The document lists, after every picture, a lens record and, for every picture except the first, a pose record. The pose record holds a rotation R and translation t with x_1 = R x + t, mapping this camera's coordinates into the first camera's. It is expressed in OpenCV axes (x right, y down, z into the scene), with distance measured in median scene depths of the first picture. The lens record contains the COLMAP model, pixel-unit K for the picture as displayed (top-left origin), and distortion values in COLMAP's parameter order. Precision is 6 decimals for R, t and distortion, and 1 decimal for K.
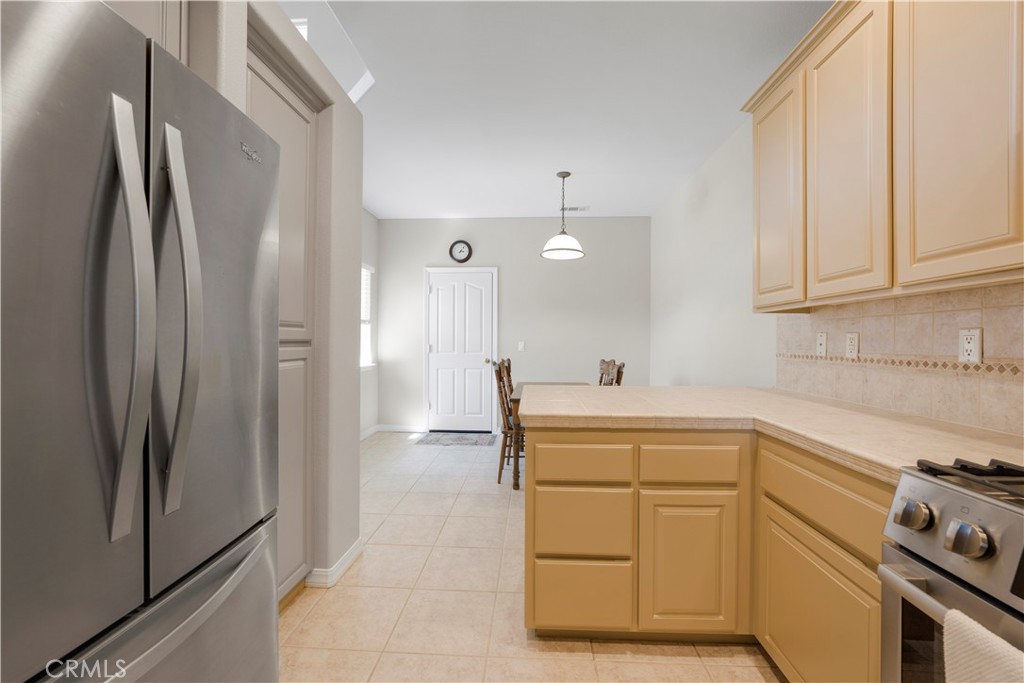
lens RADIAL K [[413.7, 0, 512.0], [0, 413.7, 341.5], [0, 0, 1]] dist [0.000246, 0.000006]
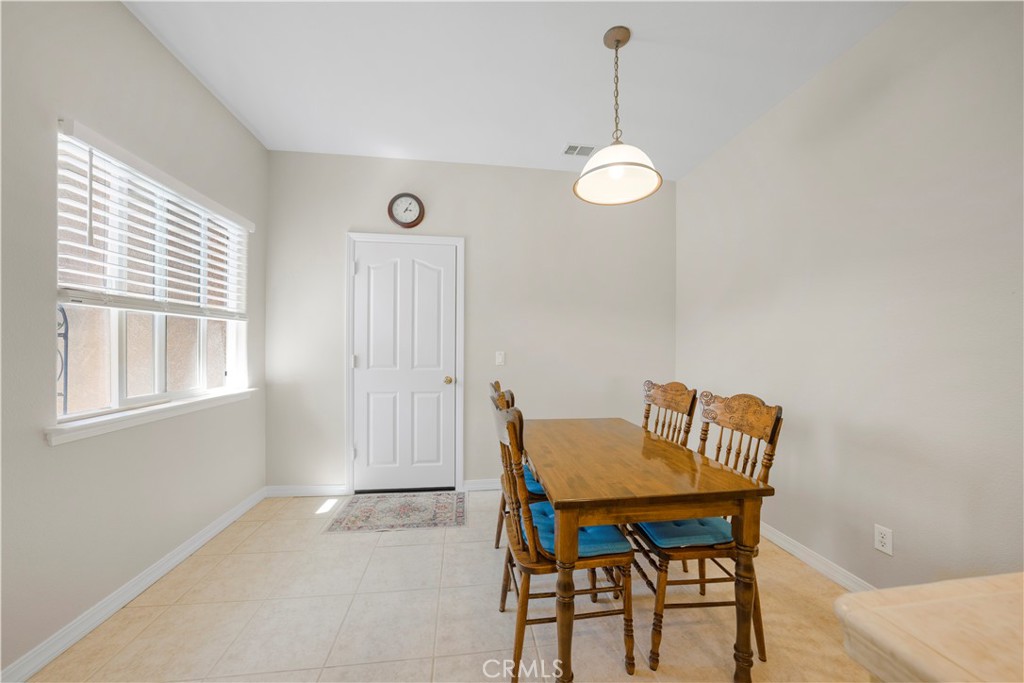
lens RADIAL K [[342.5, 0, 514.4], [0, 342.5, 348.2], [0, 0, 1]] dist [-0.028548, 0.000022]
pose [[0.981515, 0.001150, 0.191380, -0.060330], [-0.002346, 0.999979, 0.006019, -0.006591], [-0.191369, -0.006356, 0.981498, 0.449488]]
